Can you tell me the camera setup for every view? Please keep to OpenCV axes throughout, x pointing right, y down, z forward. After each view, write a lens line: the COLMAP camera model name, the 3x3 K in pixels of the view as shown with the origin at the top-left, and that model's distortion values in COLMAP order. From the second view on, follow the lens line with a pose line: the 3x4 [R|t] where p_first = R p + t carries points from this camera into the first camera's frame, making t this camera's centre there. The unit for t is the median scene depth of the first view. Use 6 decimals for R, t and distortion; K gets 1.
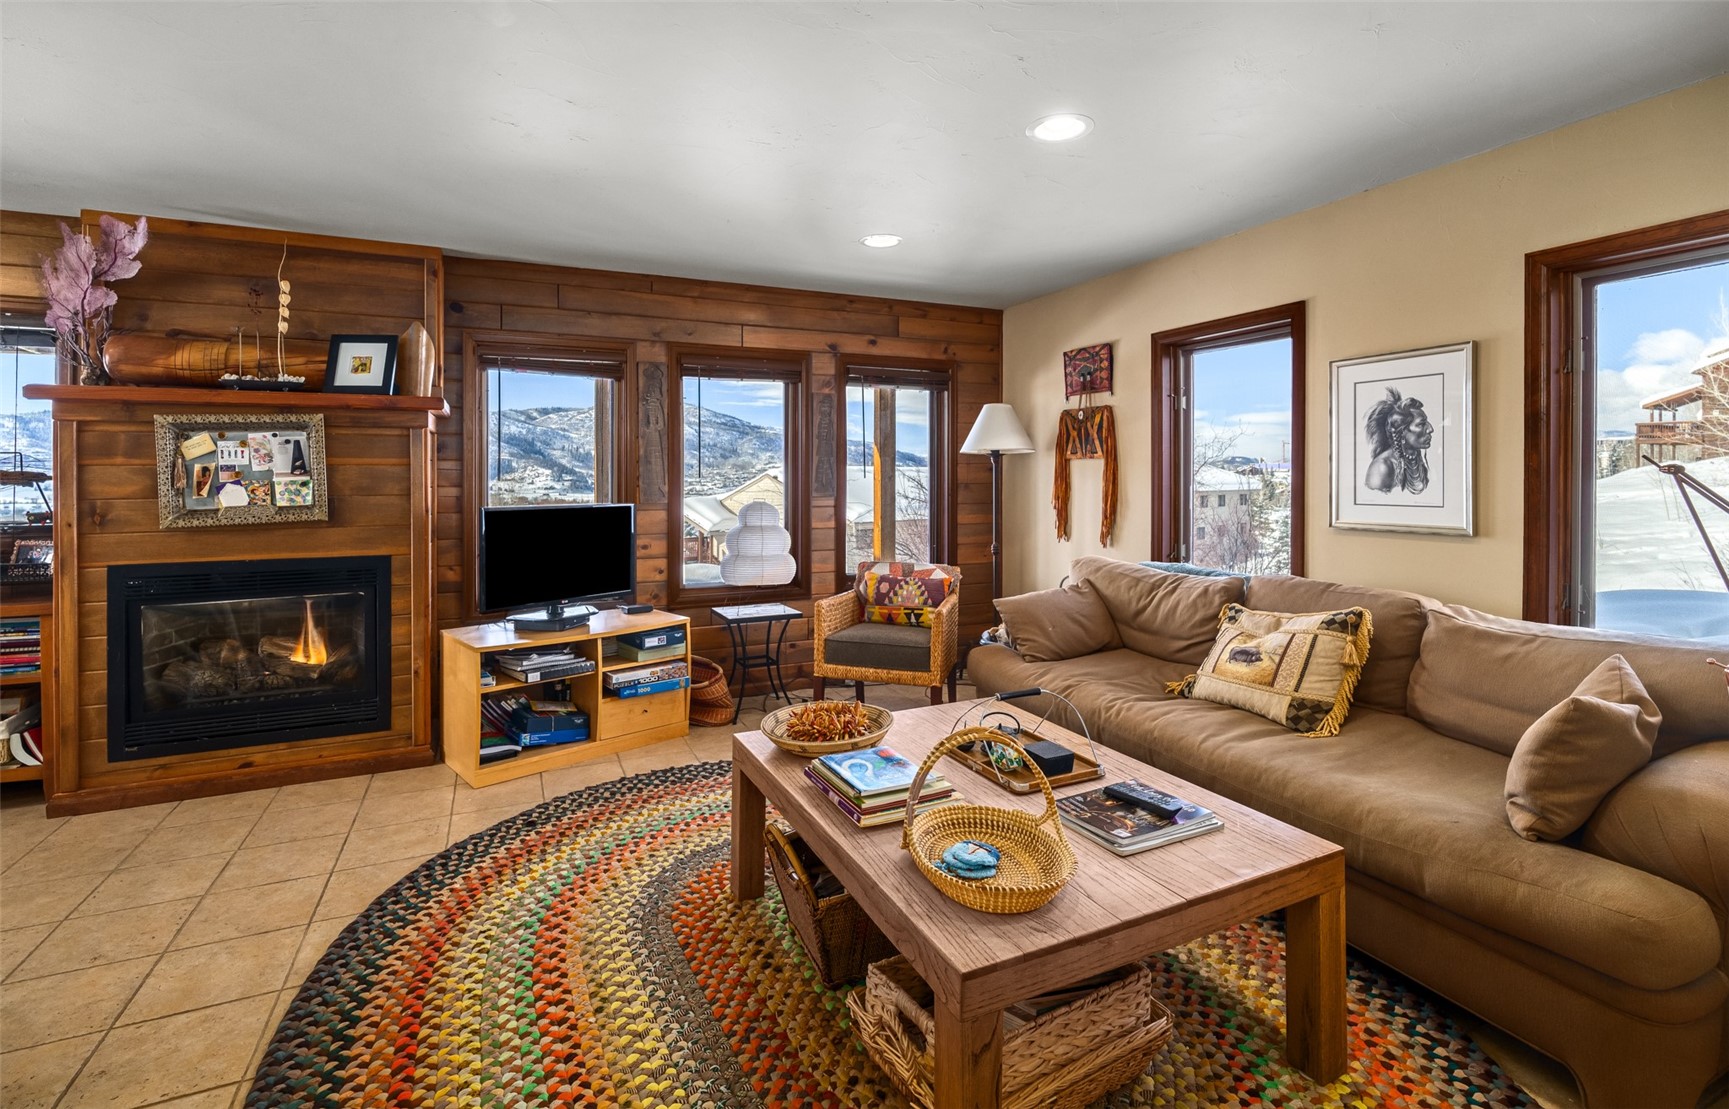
lens RADIAL K [[788.7, 0, 867.2], [0, 788.7, 471.0], [0, 0, 1]] dist [0.001822, 0.000451]
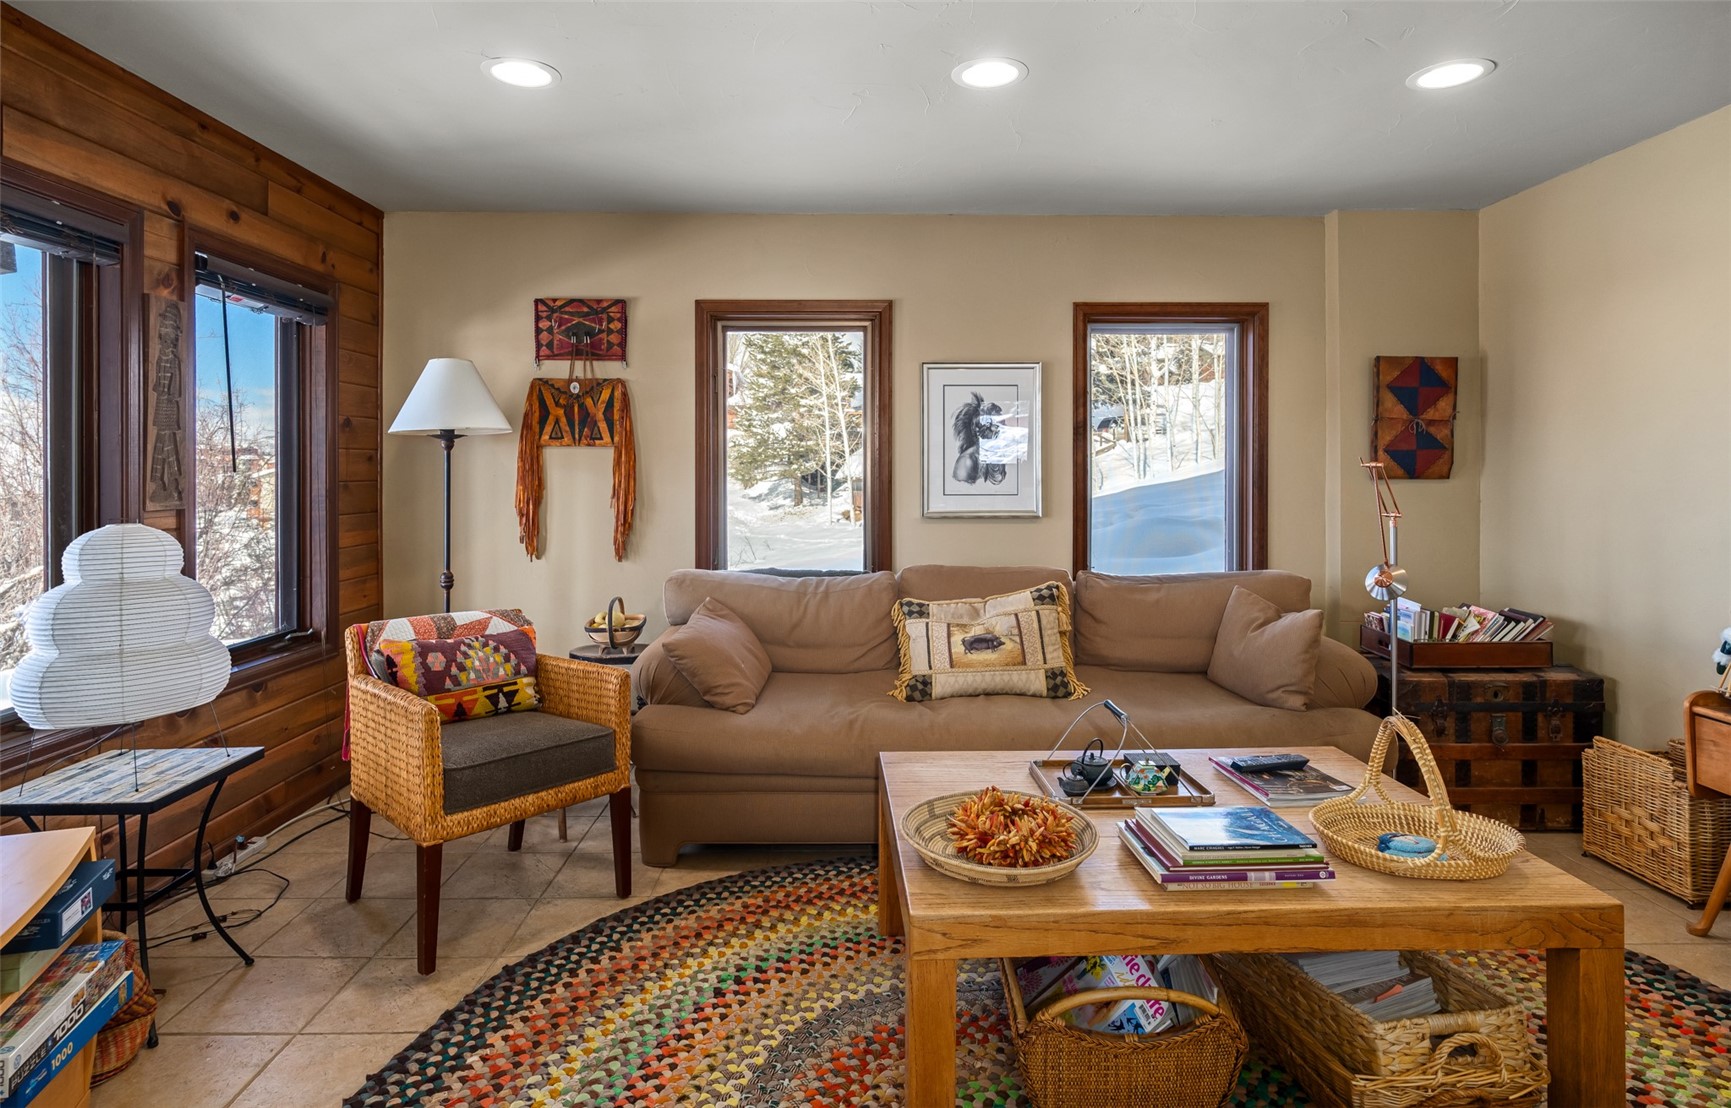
lens RADIAL K [[926.3, 0, 861.6], [0, 926.3, 464.6], [0, 0, 1]] dist [0.001356, 0.001059]
pose [[0.411706, 0.005134, 0.911302, -0.508018], [-0.006690, 0.999974, -0.002611, 0.003215], [-0.911292, -0.005022, 0.411729, 0.472715]]
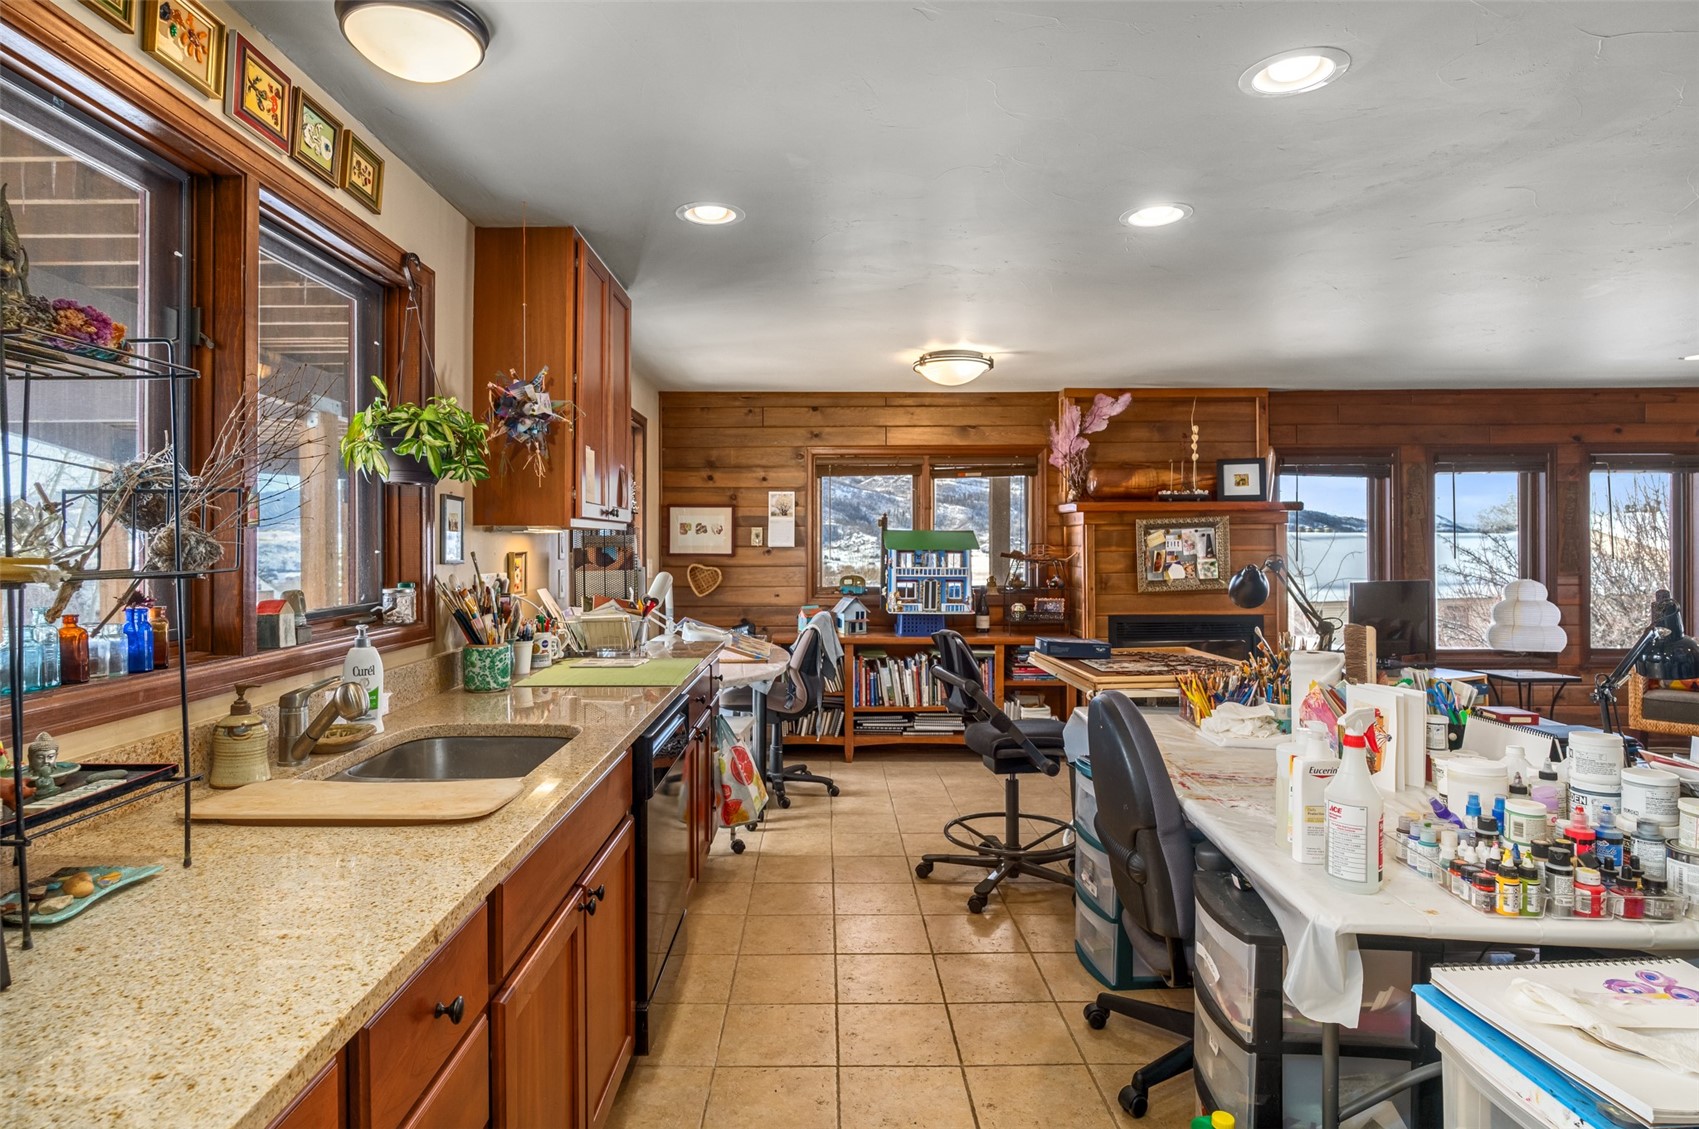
lens RADIAL K [[900.5, 0, 853.0], [0, 900.5, 547.9], [0, 0, 1]] dist [0.029246, -0.003252]
pose [[0.917710, 0.000470, -0.397251, -0.589401], [0.004521, 0.999922, 0.011629, -0.031837], [0.397226, -0.012468, 0.917636, -0.719188]]
